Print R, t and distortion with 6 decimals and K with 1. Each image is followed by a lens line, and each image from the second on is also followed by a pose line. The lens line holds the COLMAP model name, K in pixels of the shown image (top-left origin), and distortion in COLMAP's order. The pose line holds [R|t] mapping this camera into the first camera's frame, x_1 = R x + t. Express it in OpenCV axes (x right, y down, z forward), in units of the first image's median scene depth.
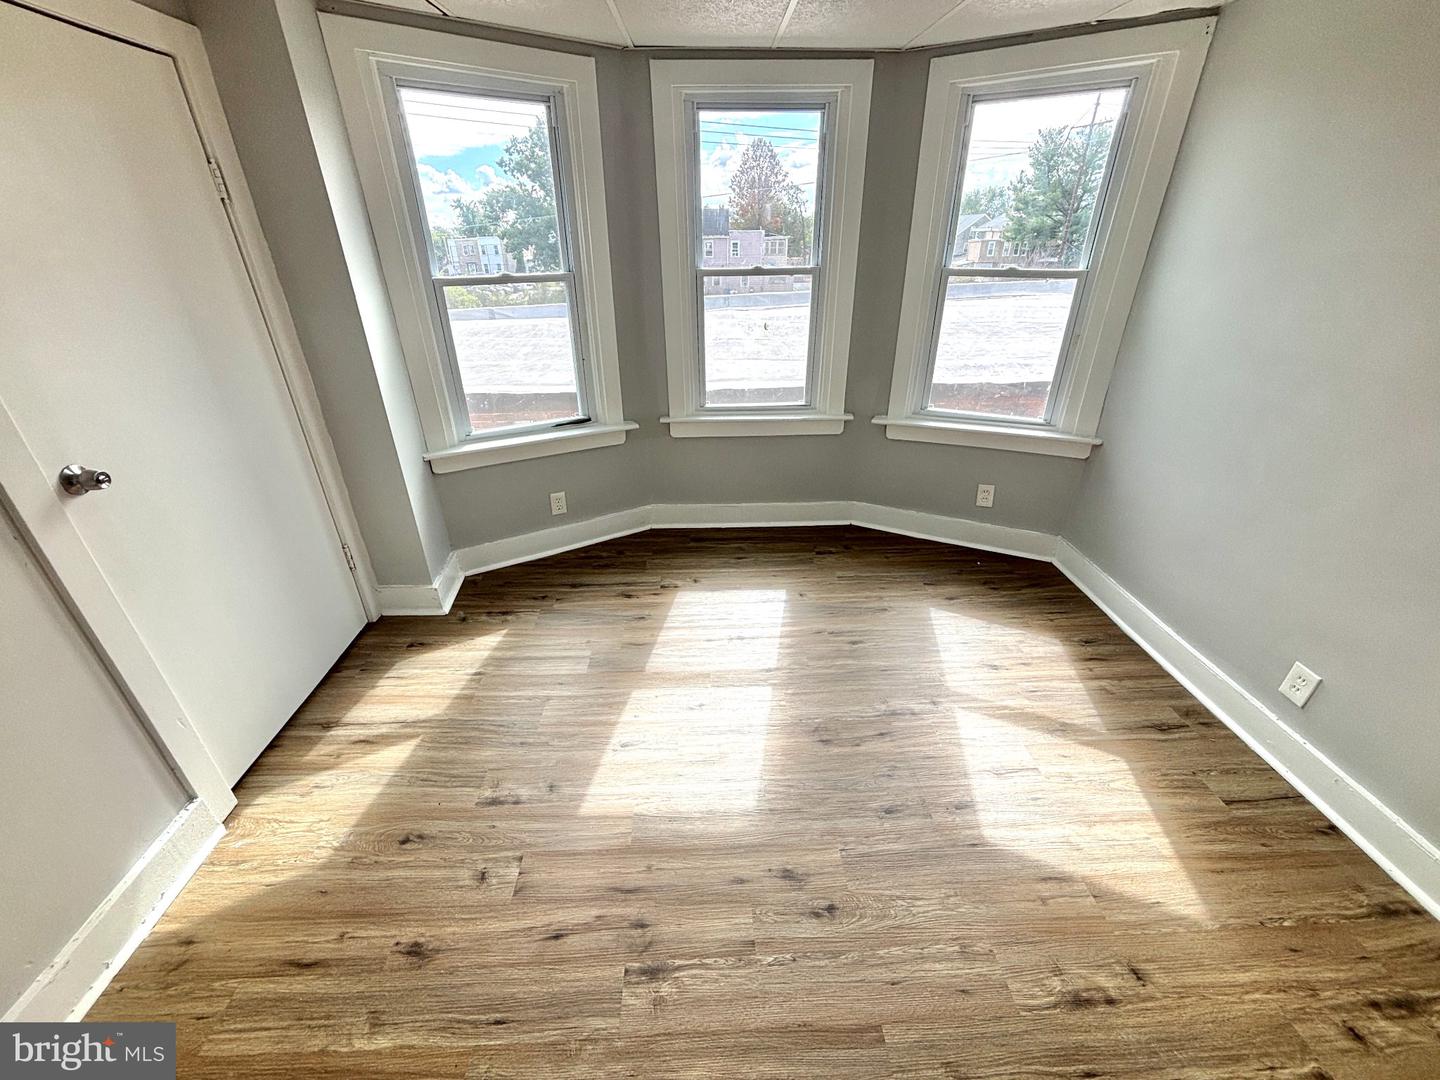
lens RADIAL K [[578.6, 0, 719.0], [0, 578.6, 540.3], [0, 0, 1]] dist [-0.001094, 0.001098]
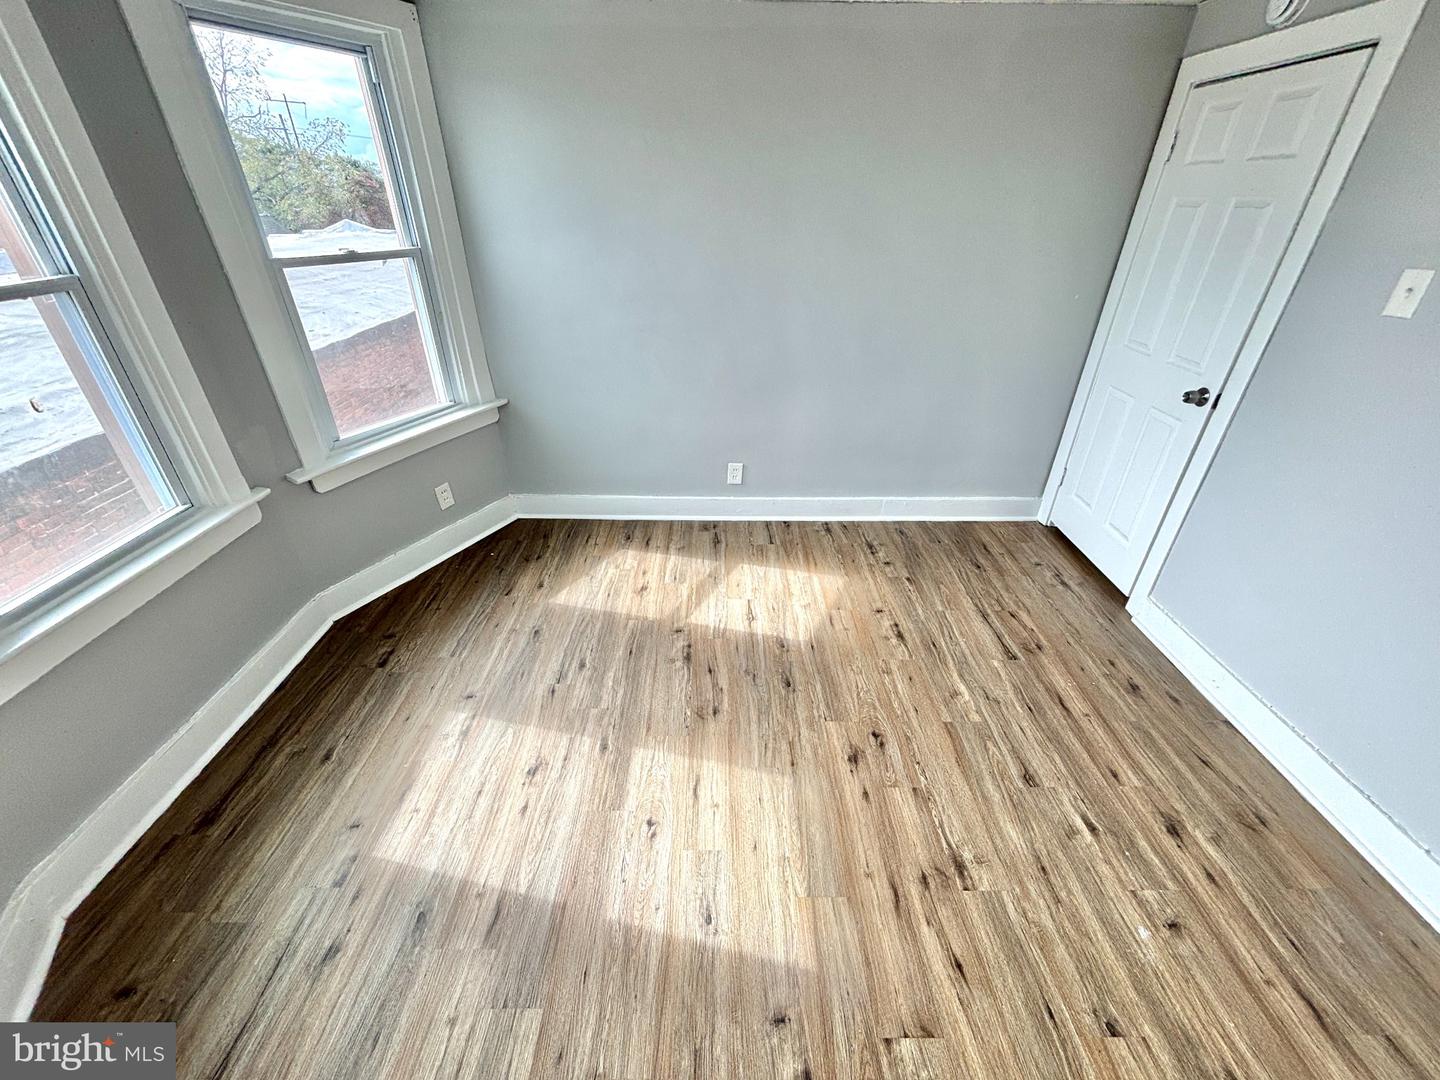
lens RADIAL K [[578.6, 0, 716.5], [0, 578.6, 542.5], [0, 0, 1]] dist [-0.001094, 0.001098]
pose [[0.034232, -0.502477, 0.863913, -0.573776], [0.461807, 0.774554, 0.432204, -0.344627], [-0.886319, 0.384166, 0.258562, 0.623927]]
